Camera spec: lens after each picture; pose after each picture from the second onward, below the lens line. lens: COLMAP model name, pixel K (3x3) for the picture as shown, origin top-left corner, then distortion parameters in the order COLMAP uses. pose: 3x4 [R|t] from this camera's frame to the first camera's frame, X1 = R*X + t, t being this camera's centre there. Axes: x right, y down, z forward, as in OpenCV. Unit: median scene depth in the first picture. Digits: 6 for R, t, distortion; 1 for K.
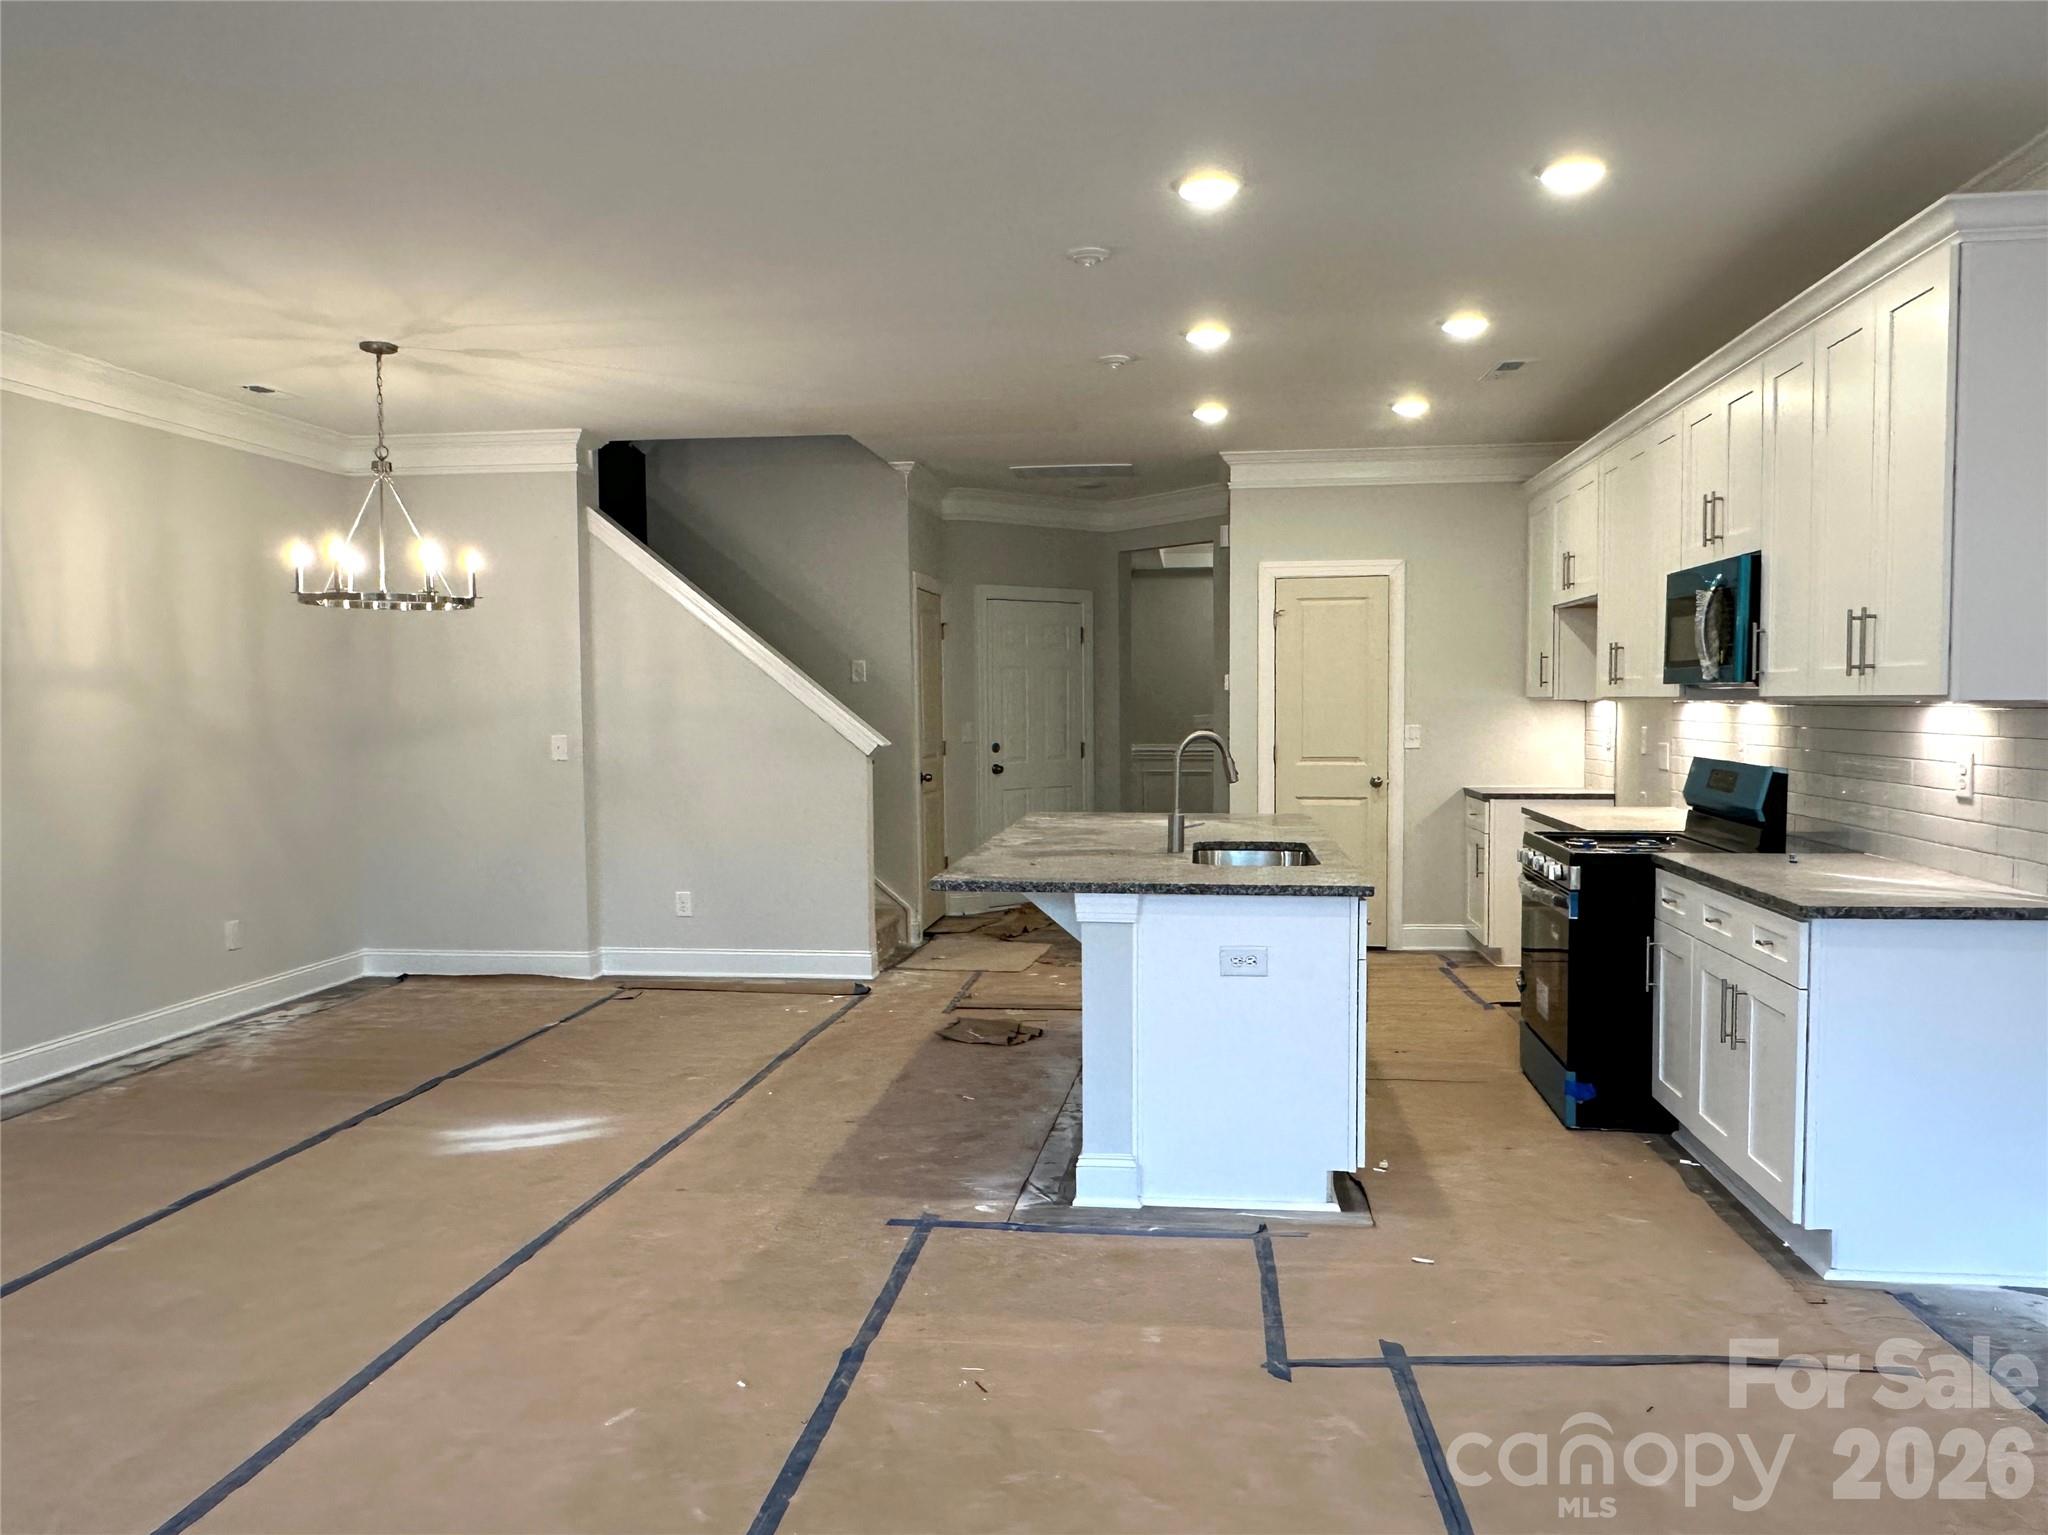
lens RADIAL K [[1383.2, 0, 1026.8], [0, 1383.2, 766.4], [0, 0, 1]] dist [-0.003539, -0.000153]
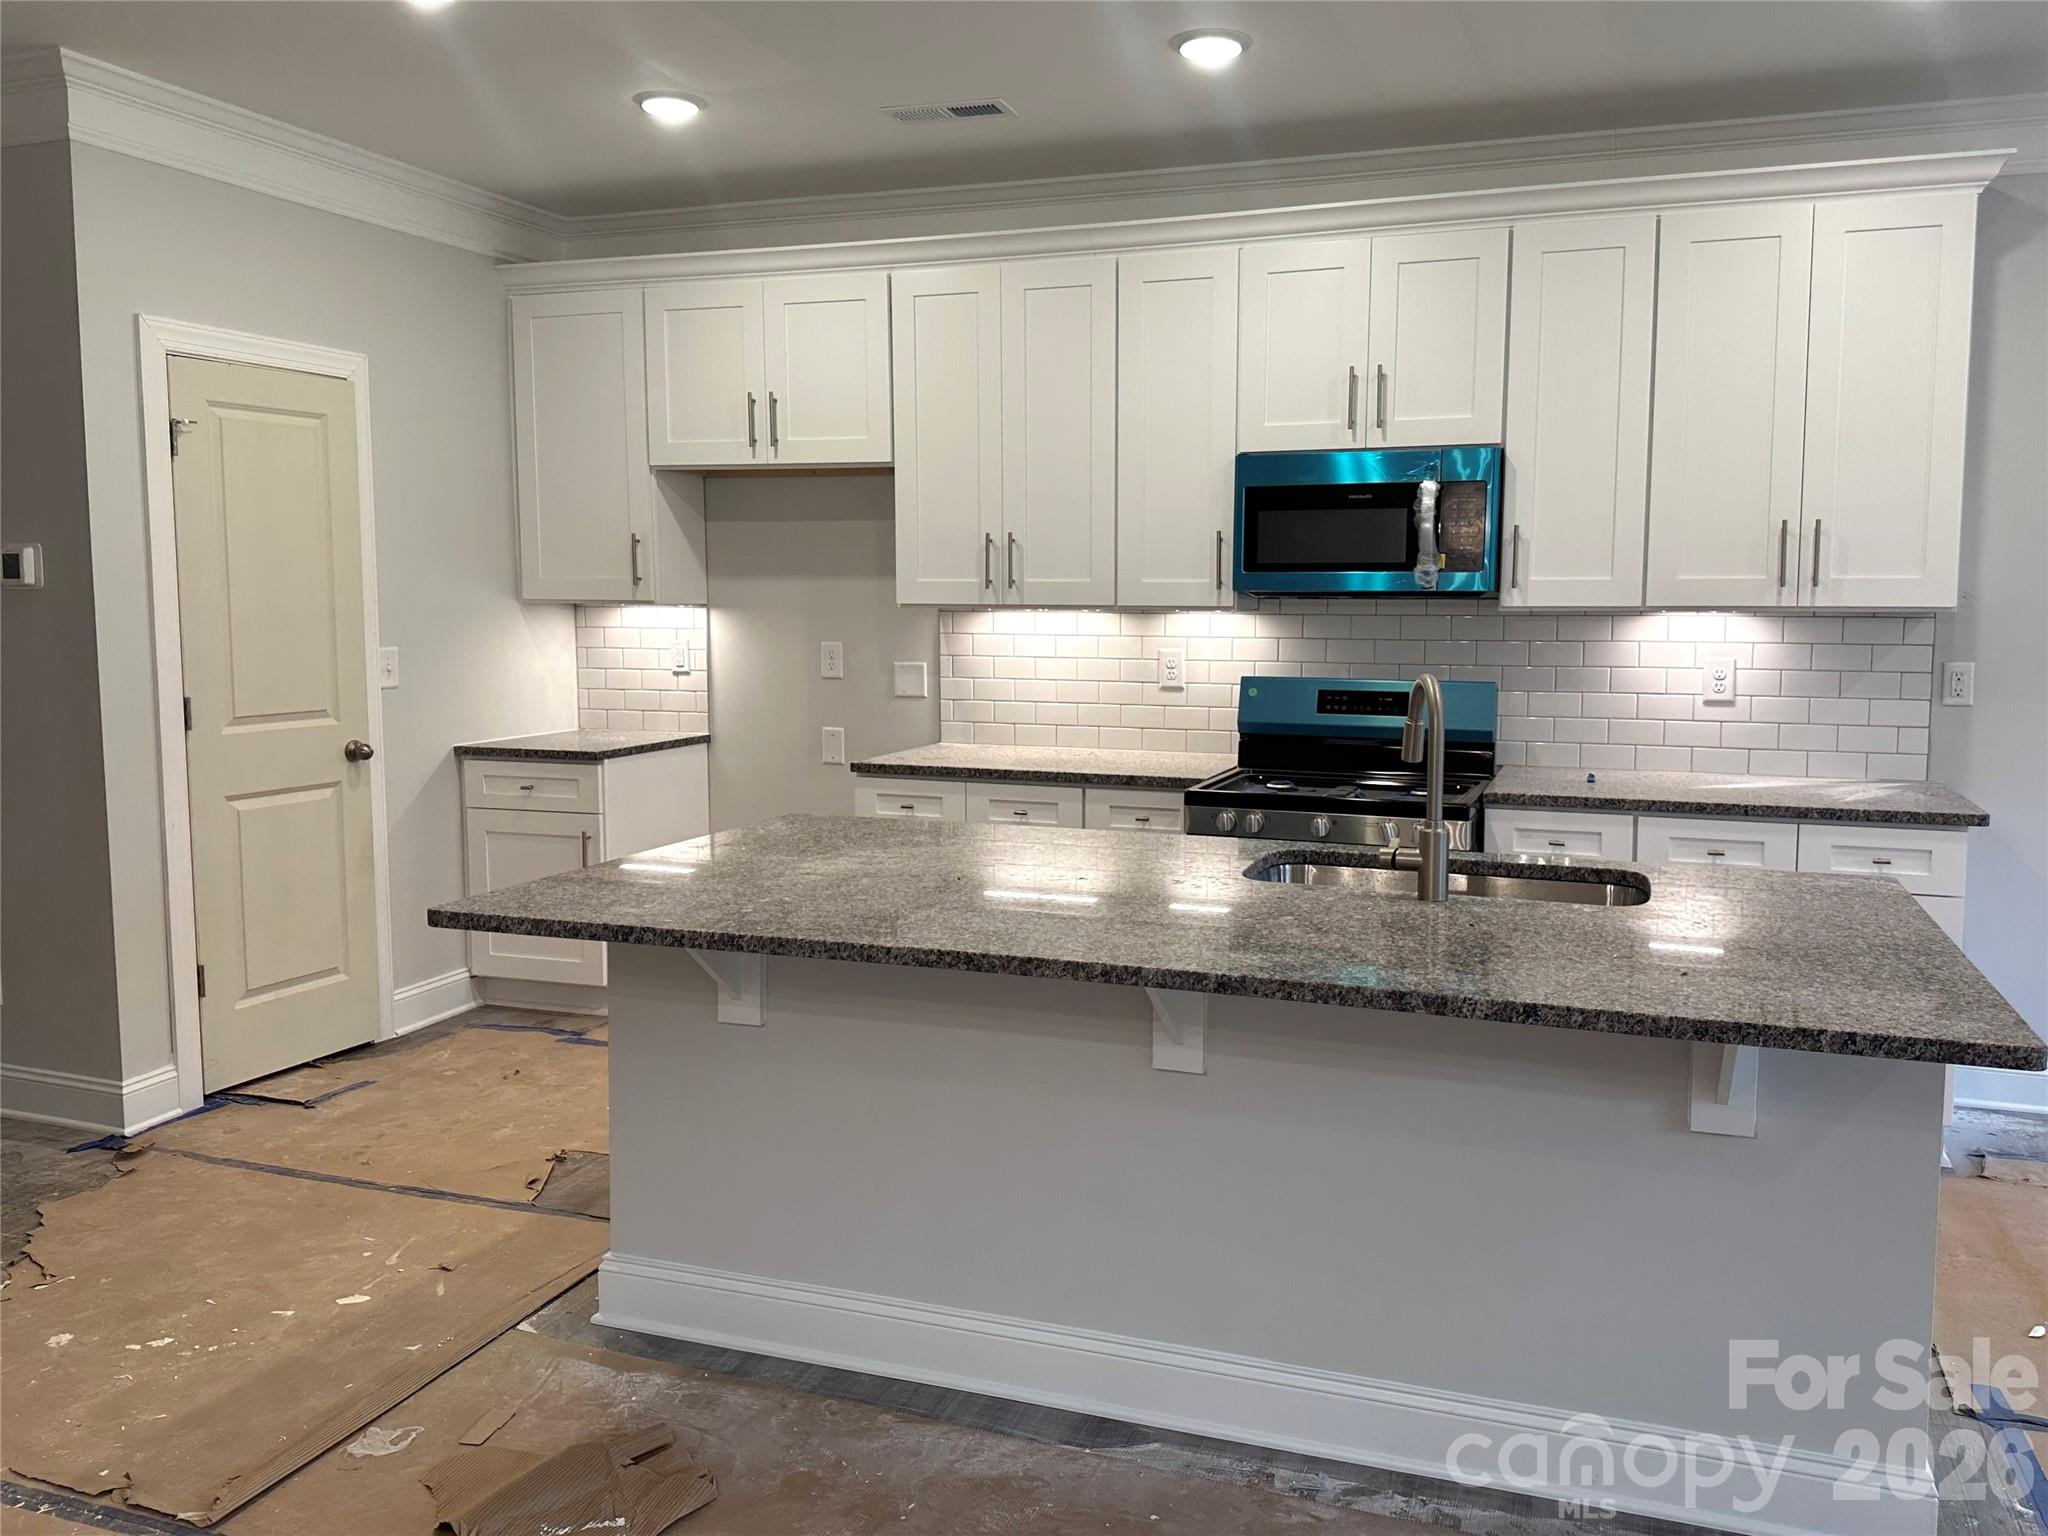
lens RADIAL K [[1646.1, 0, 1023.6], [0, 1646.1, 767.3], [0, 0, 1]] dist [-0.008979, 0.006376]
pose [[0.229655, -0.103857, 0.967715, -0.327463], [0.043071, 0.994401, 0.096500, -0.034880], [-0.972319, 0.019519, 0.232842, 0.584771]]
